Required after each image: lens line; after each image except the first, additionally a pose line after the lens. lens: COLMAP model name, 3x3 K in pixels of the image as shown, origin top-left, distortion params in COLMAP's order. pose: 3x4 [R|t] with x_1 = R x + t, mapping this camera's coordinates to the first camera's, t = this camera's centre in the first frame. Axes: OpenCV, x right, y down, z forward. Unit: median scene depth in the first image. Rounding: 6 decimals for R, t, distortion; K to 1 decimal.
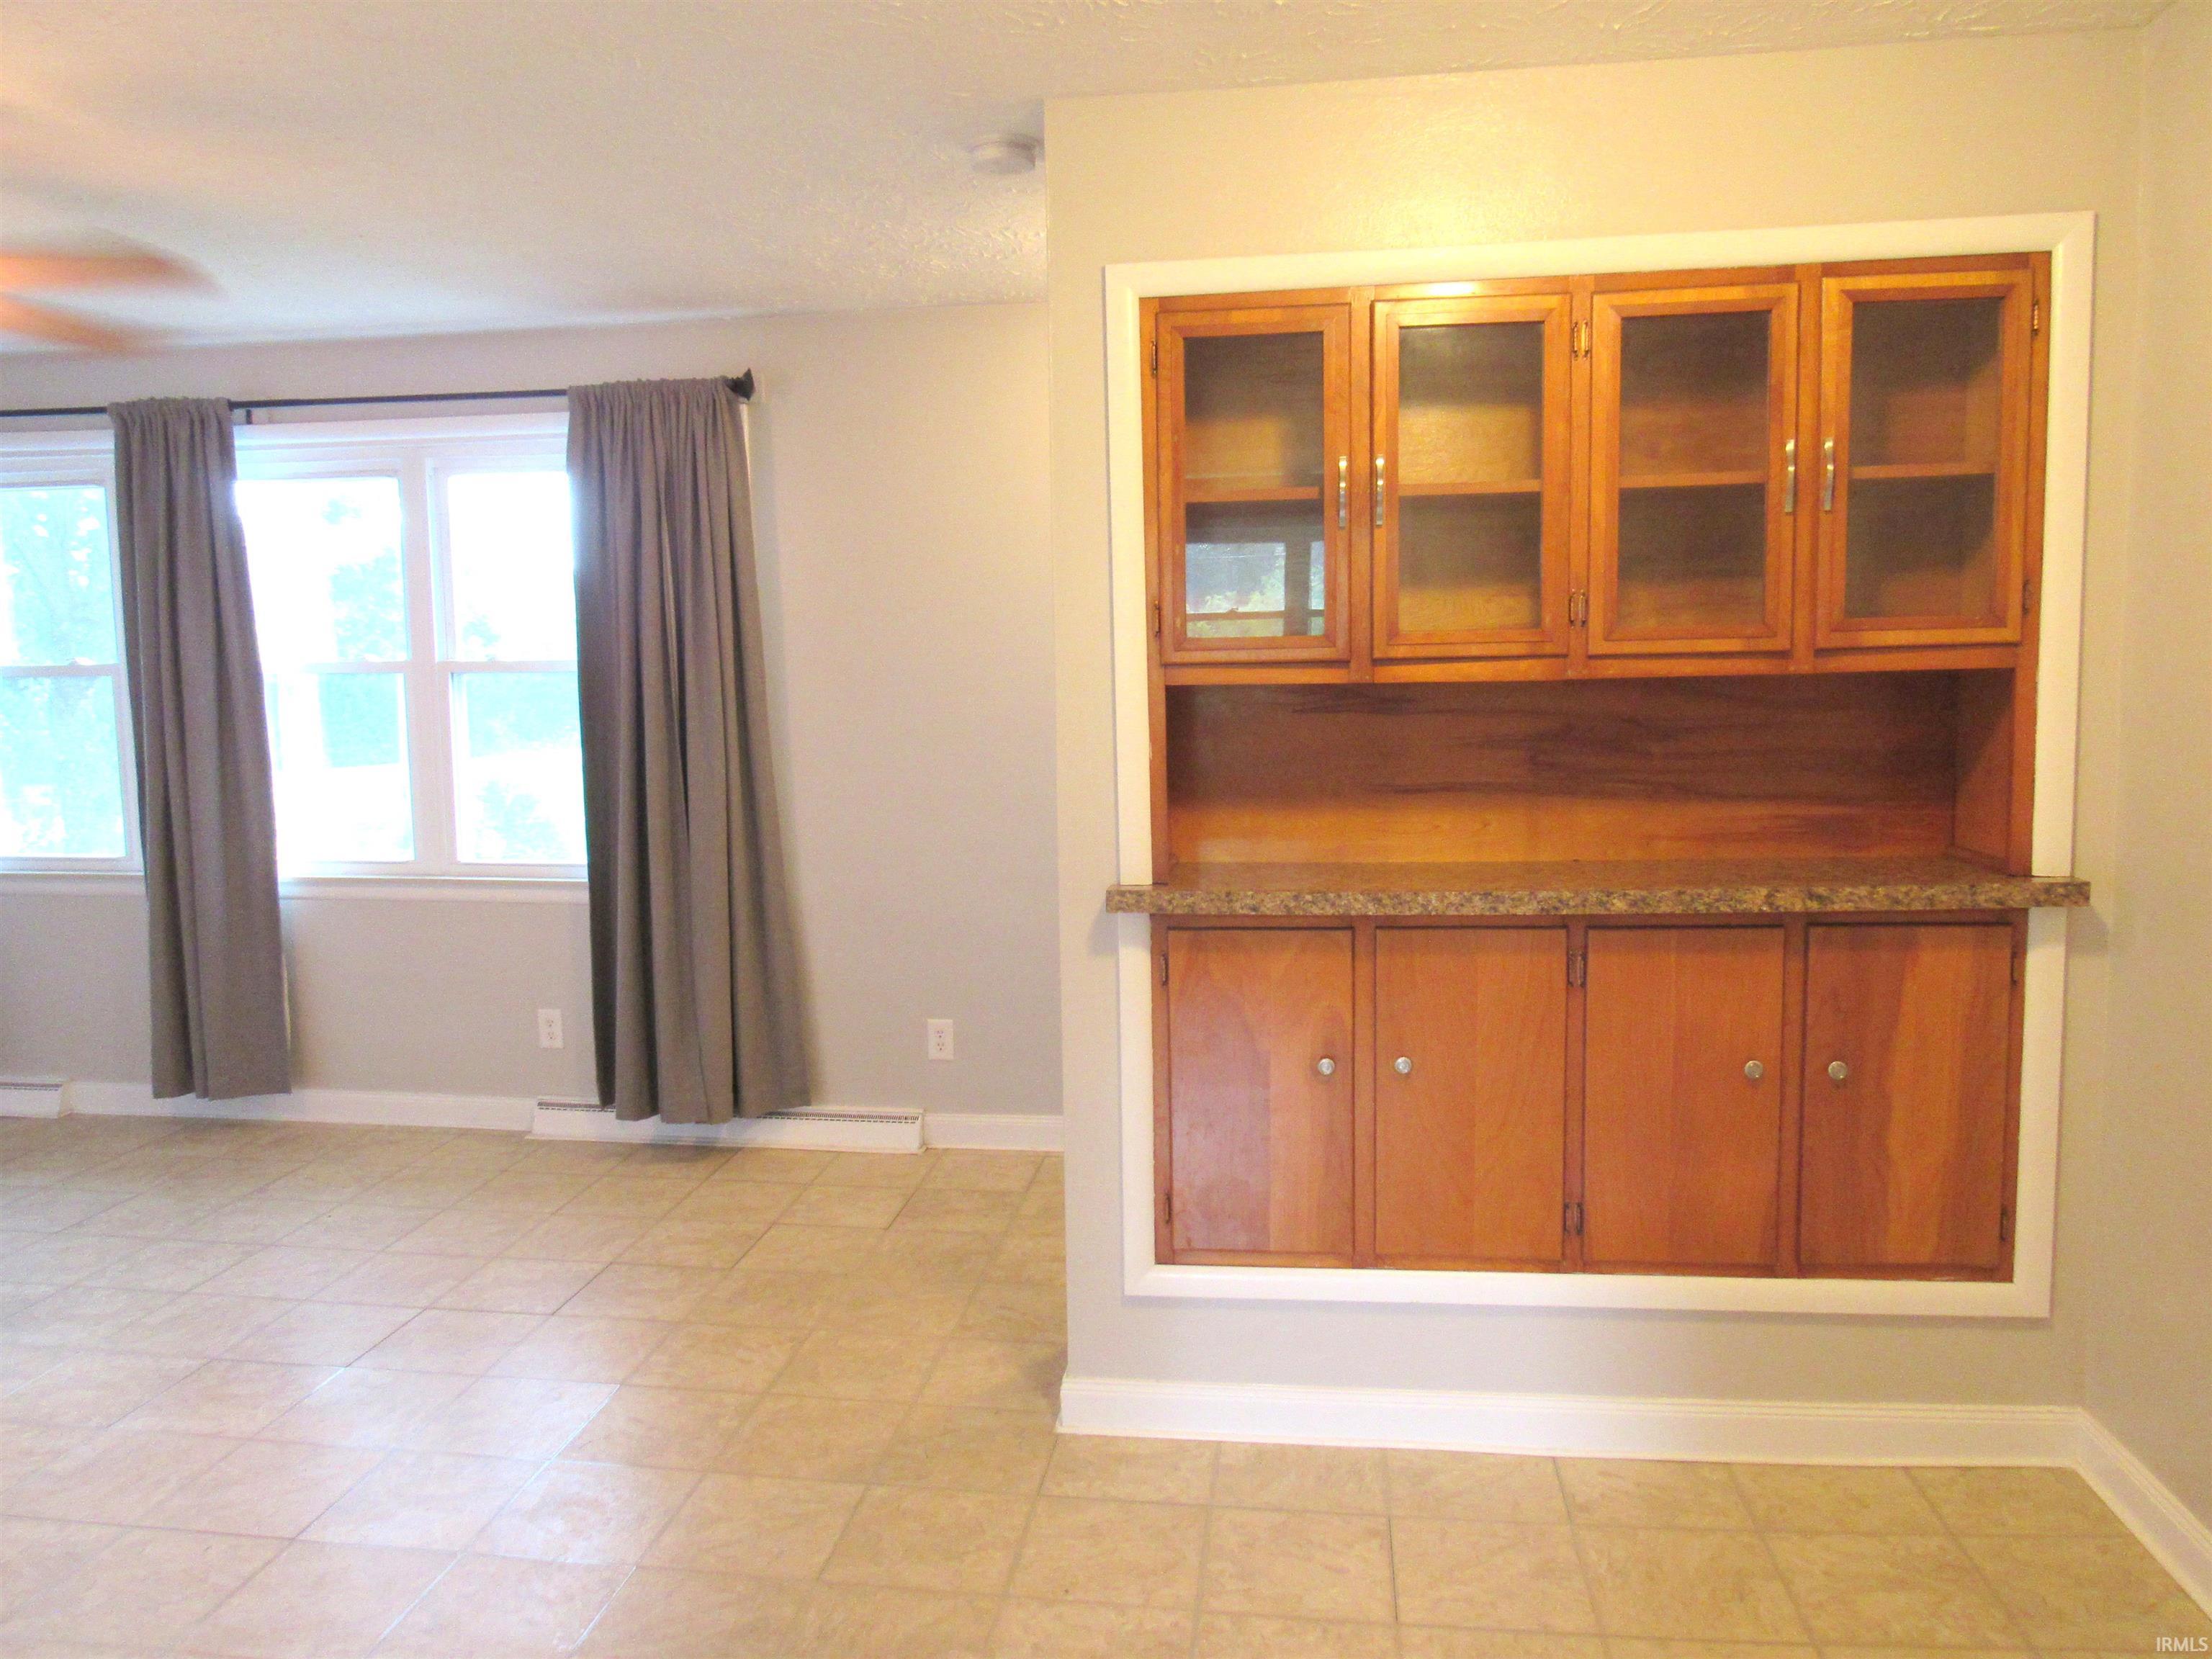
lens RADIAL K [[1565.9, 0, 1105.0], [0, 1565.9, 801.8], [0, 0, 1]] dist [-0.024352, 0.005560]
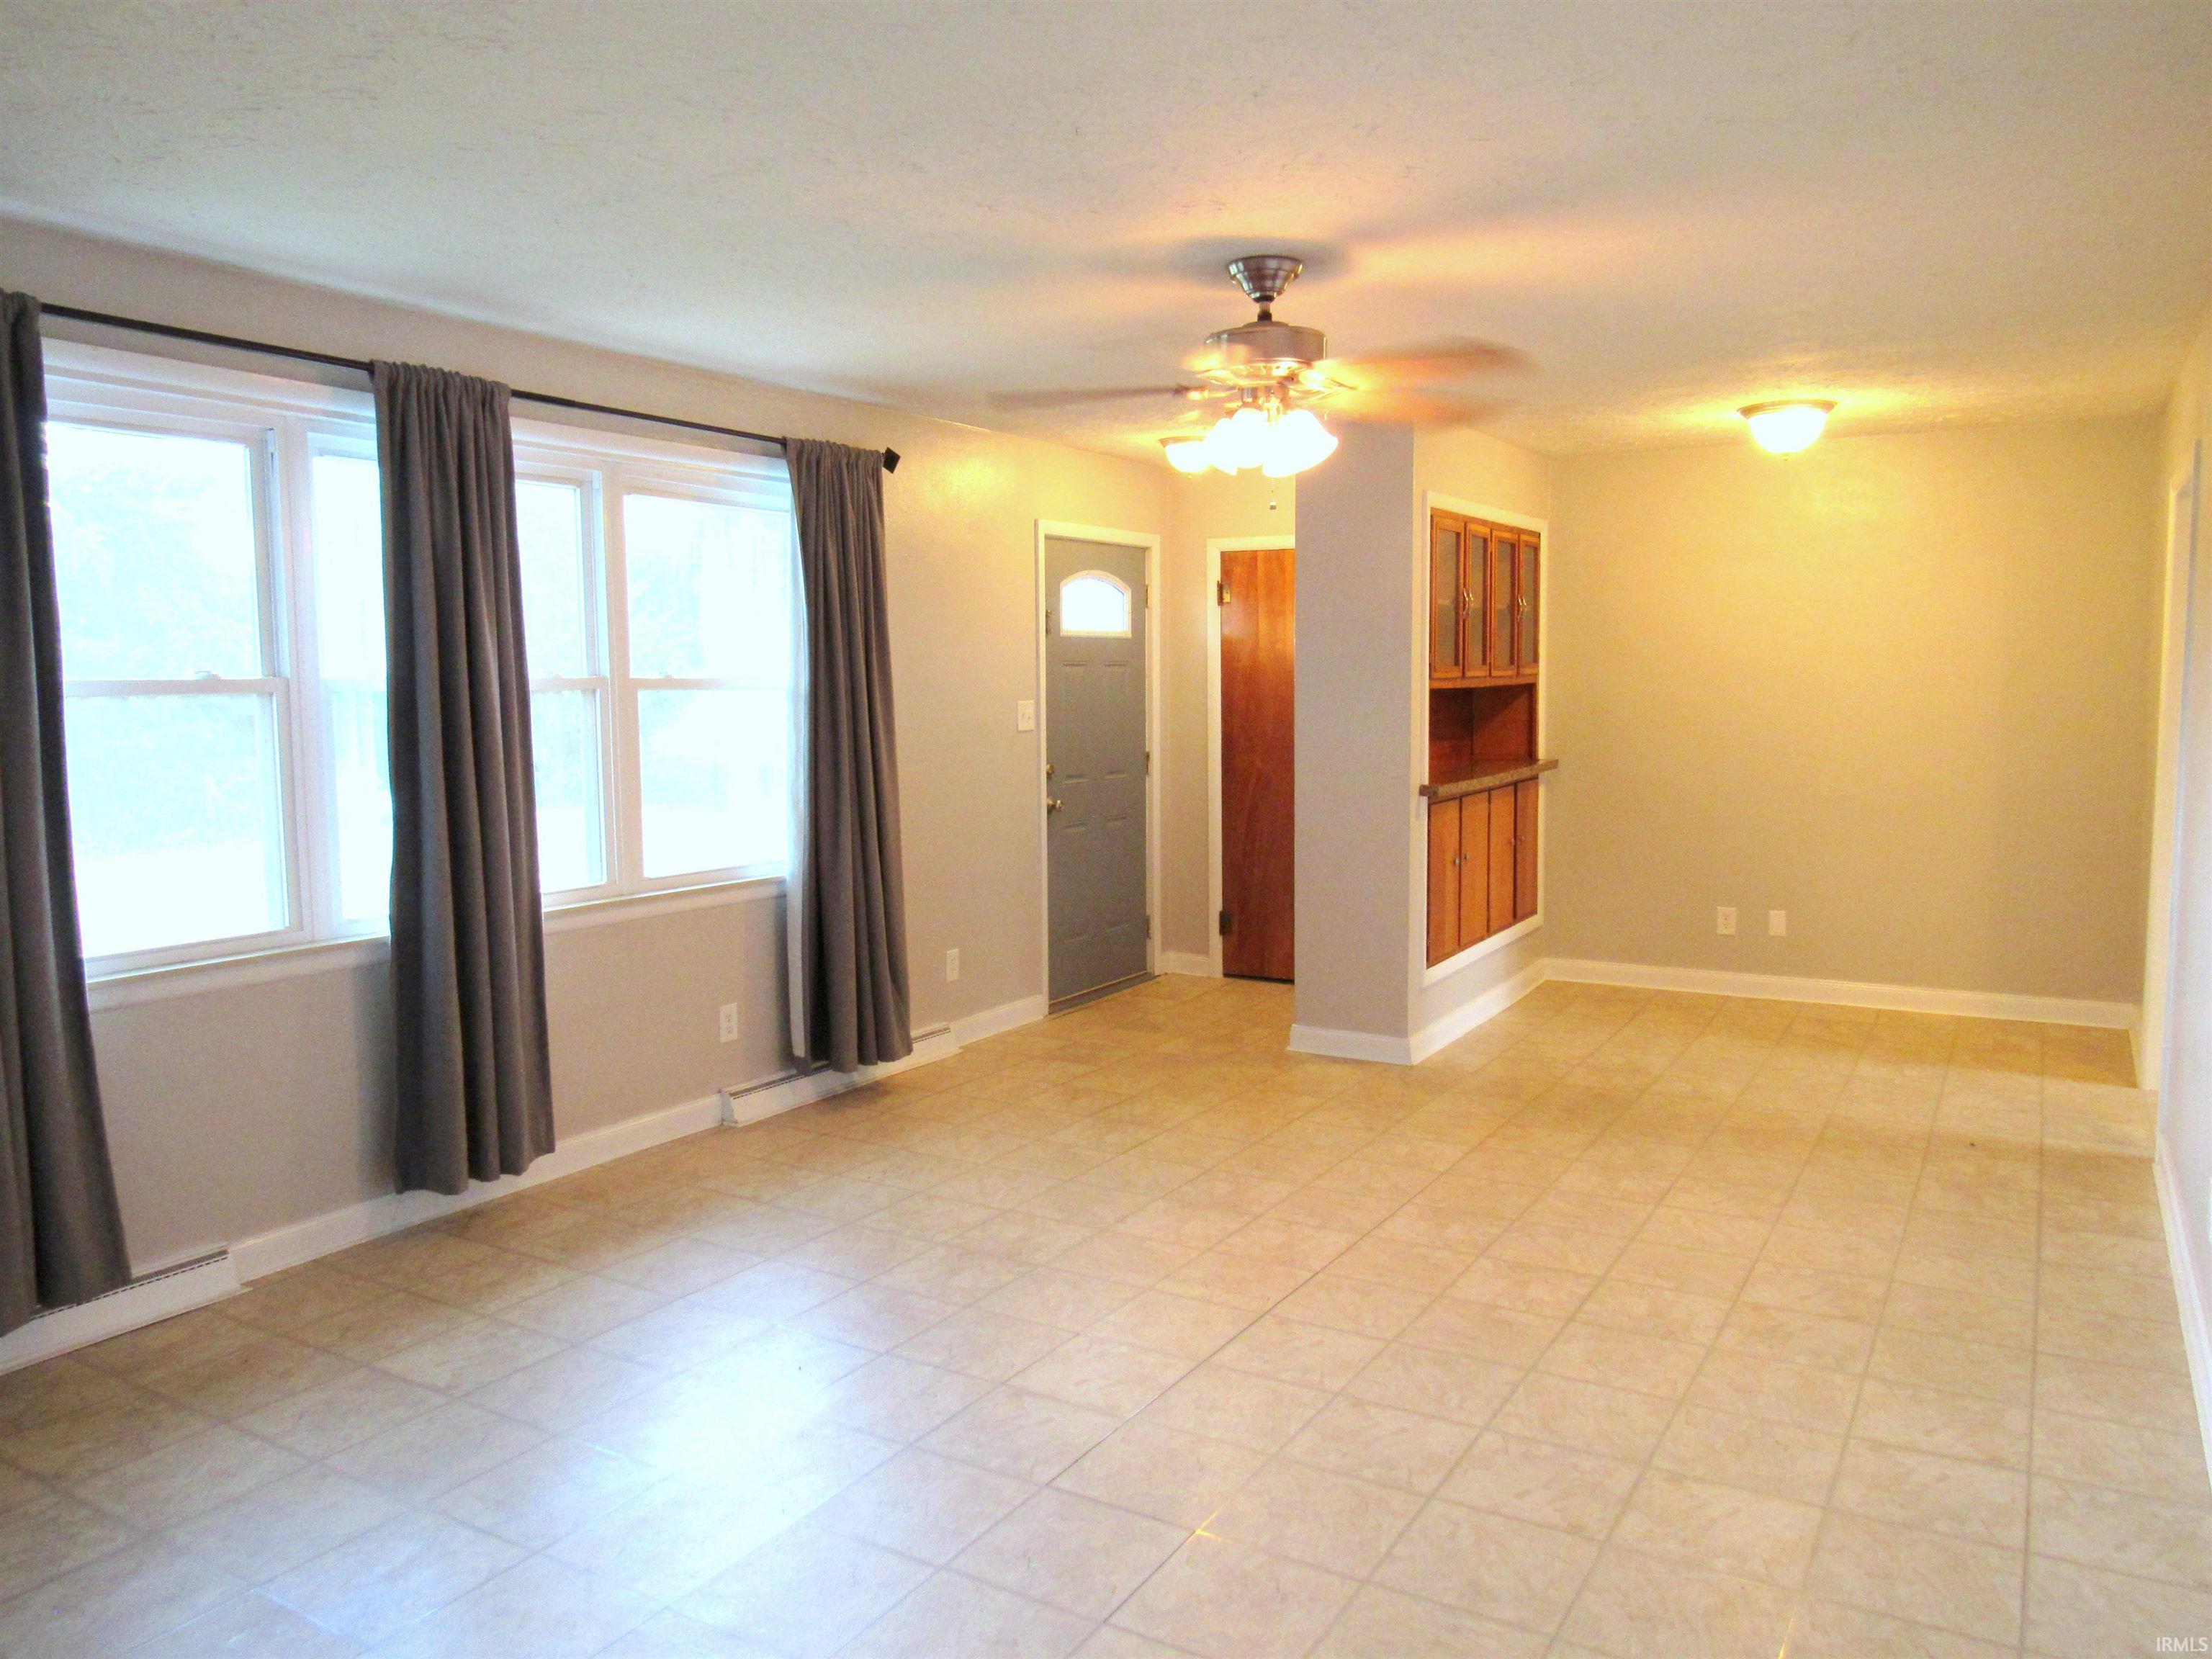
lens RADIAL K [[1581.8, 0, 1117.1], [0, 1581.8, 771.4], [0, 0, 1]] dist [0.005150, 0.002398]
pose [[0.396816, -0.047092, 0.916690, -1.312717], [0.083446, 0.996398, 0.015064, -0.021294], [-0.914097, 0.070516, 0.399316, 0.334781]]
